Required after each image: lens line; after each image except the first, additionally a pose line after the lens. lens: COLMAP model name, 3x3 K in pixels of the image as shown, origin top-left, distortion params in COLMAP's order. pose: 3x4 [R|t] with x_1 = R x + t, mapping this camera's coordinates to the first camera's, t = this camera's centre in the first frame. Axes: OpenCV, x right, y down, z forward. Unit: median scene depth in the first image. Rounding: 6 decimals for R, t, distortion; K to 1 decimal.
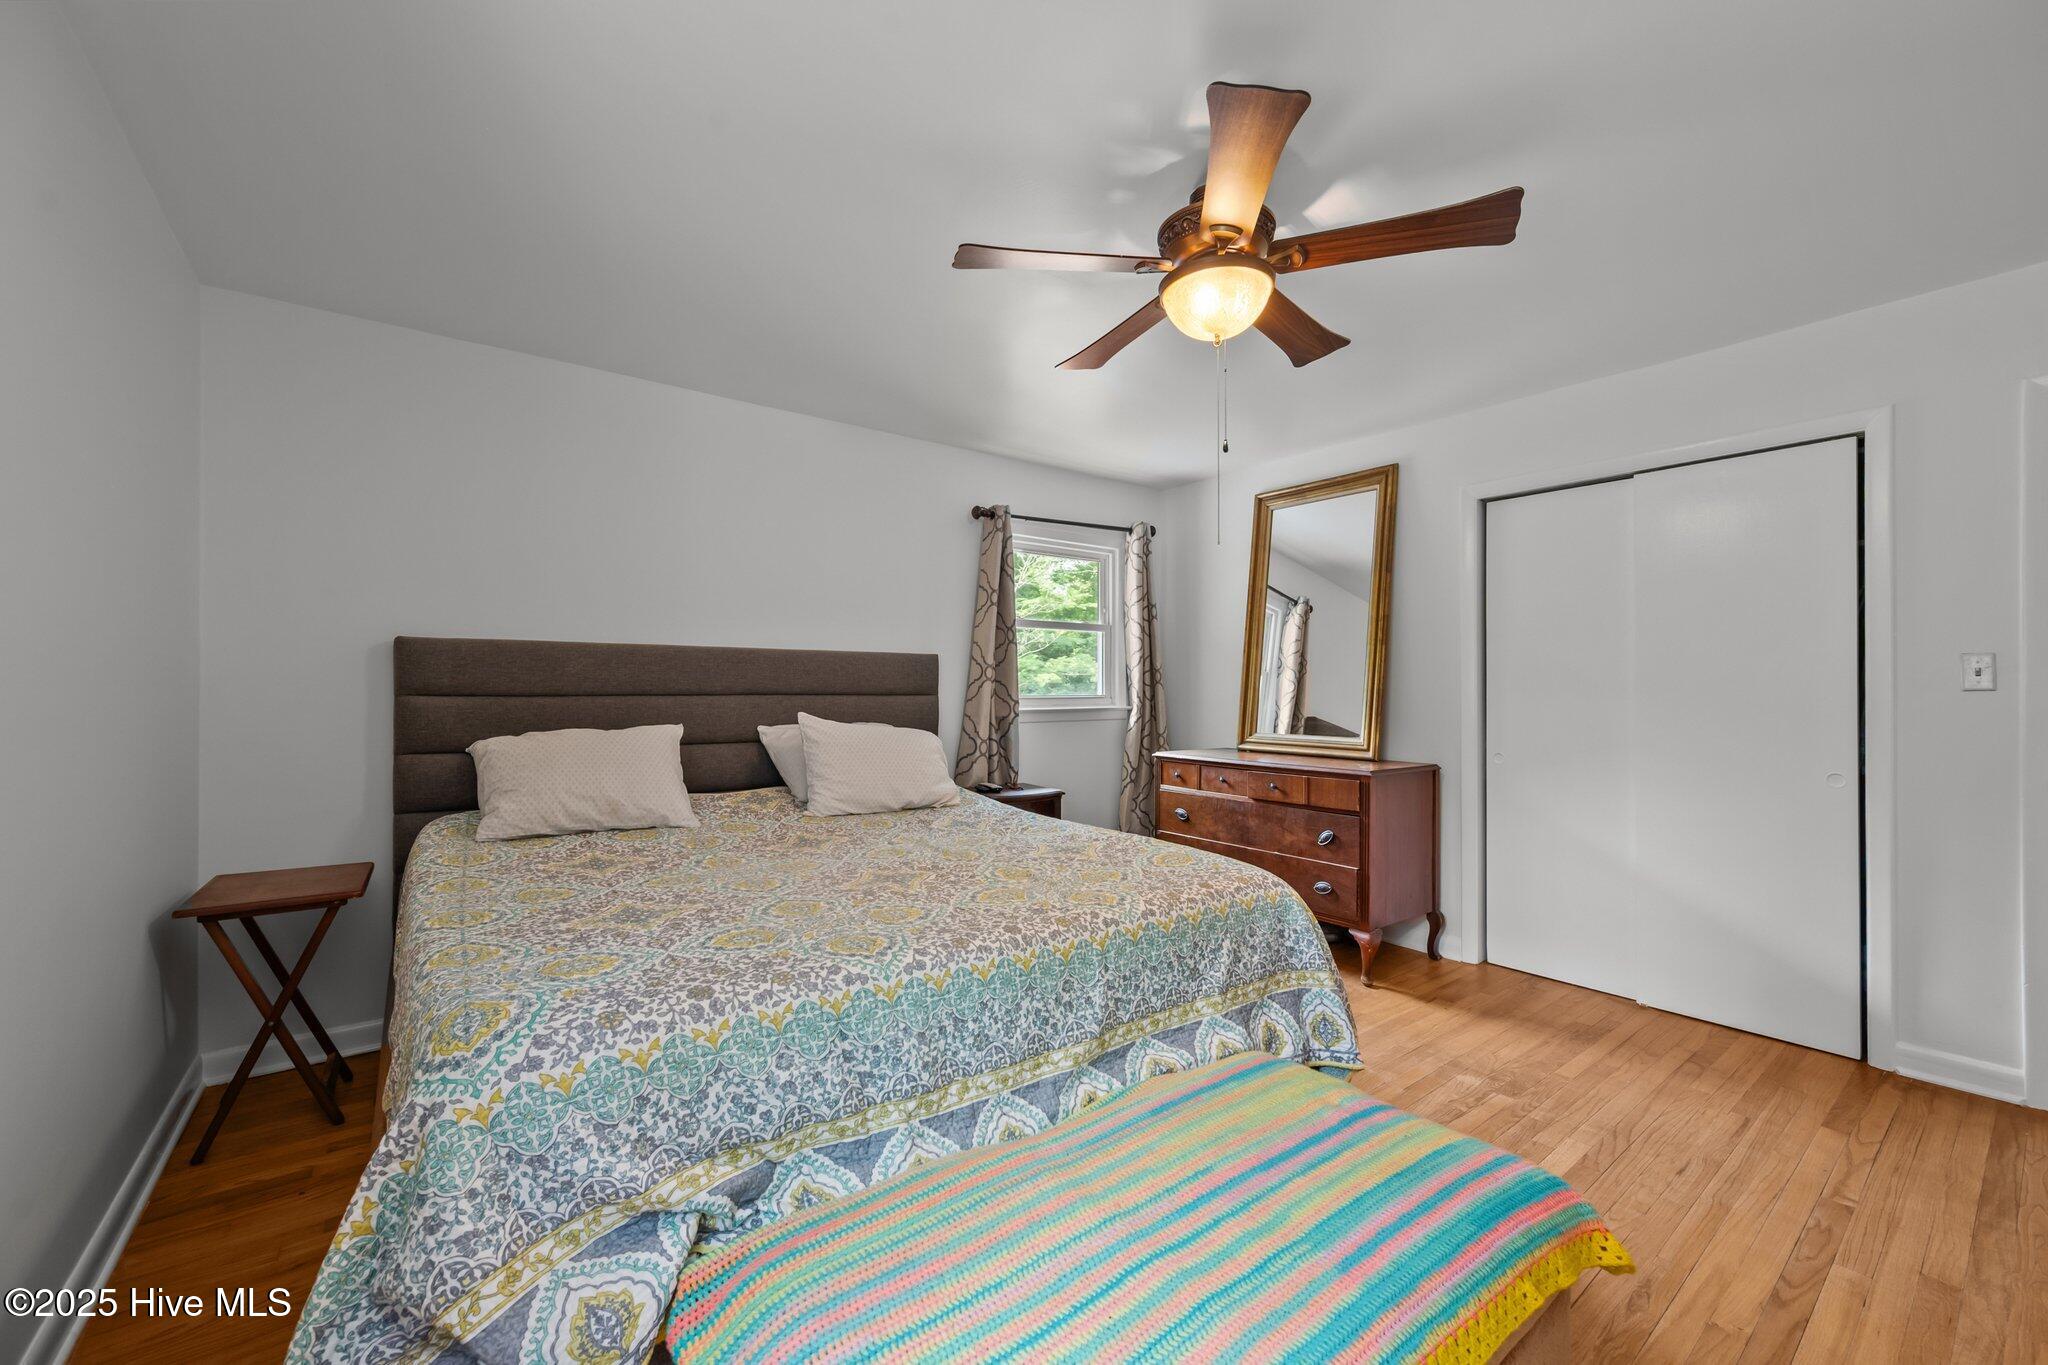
lens RADIAL K [[807.0, 0, 1020.8], [0, 807.0, 677.3], [0, 0, 1]] dist [-0.001416, -0.000274]
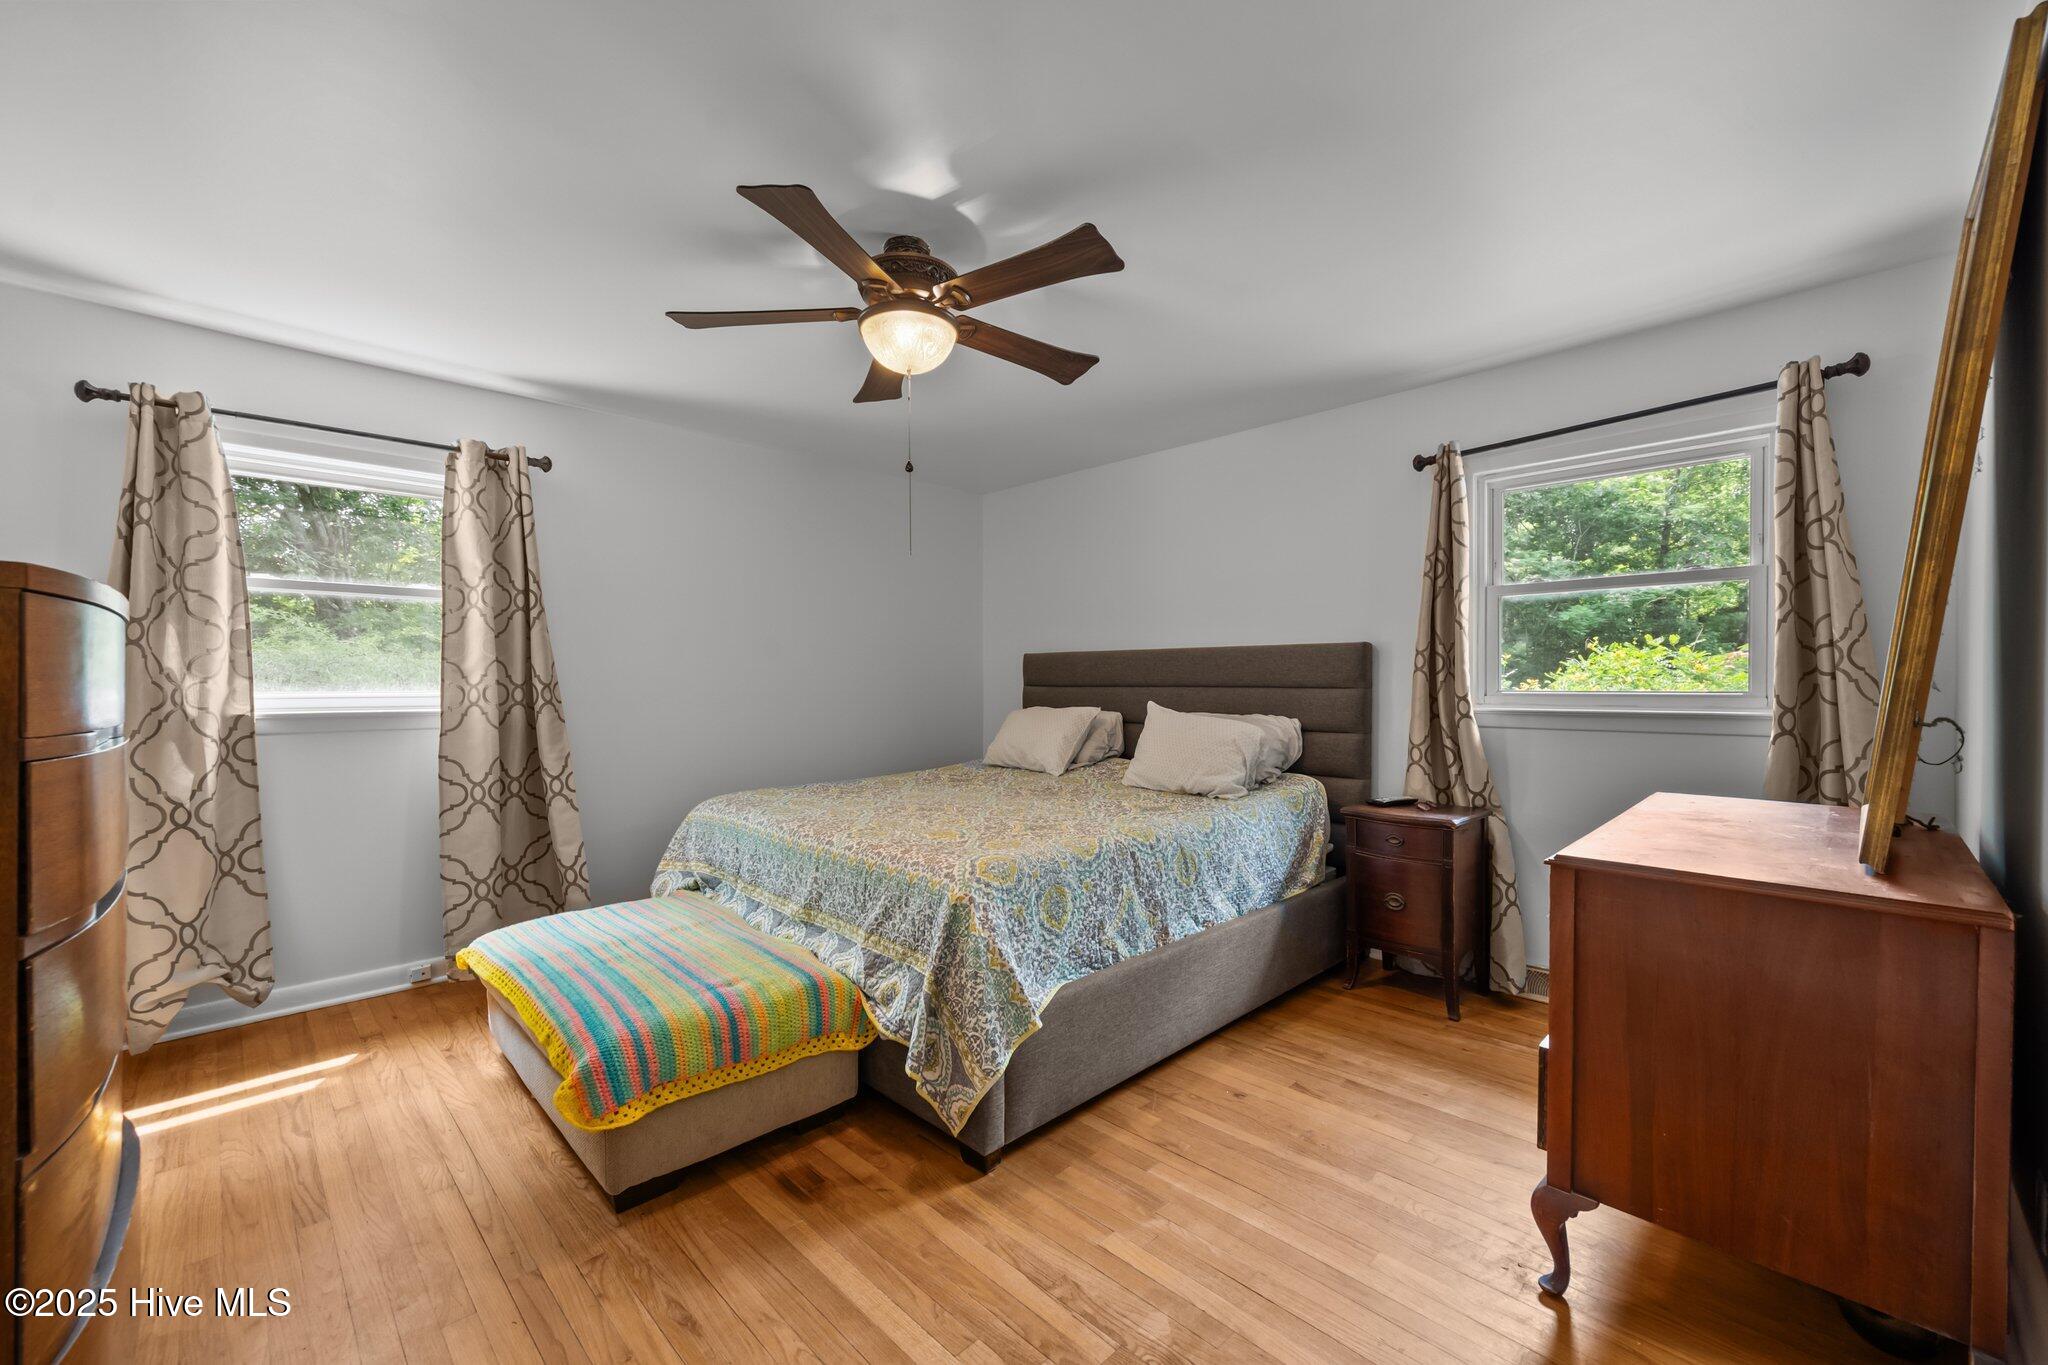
lens RADIAL K [[812.0, 0, 1033.5], [0, 812.0, 688.1], [0, 0, 1]] dist [0.000754, 0.000133]
pose [[0.136035, 0.007330, -0.990677, 1.449698], [0.014348, 0.999853, 0.009368, 0.014943], [0.990600, -0.015489, 0.135910, 1.054637]]
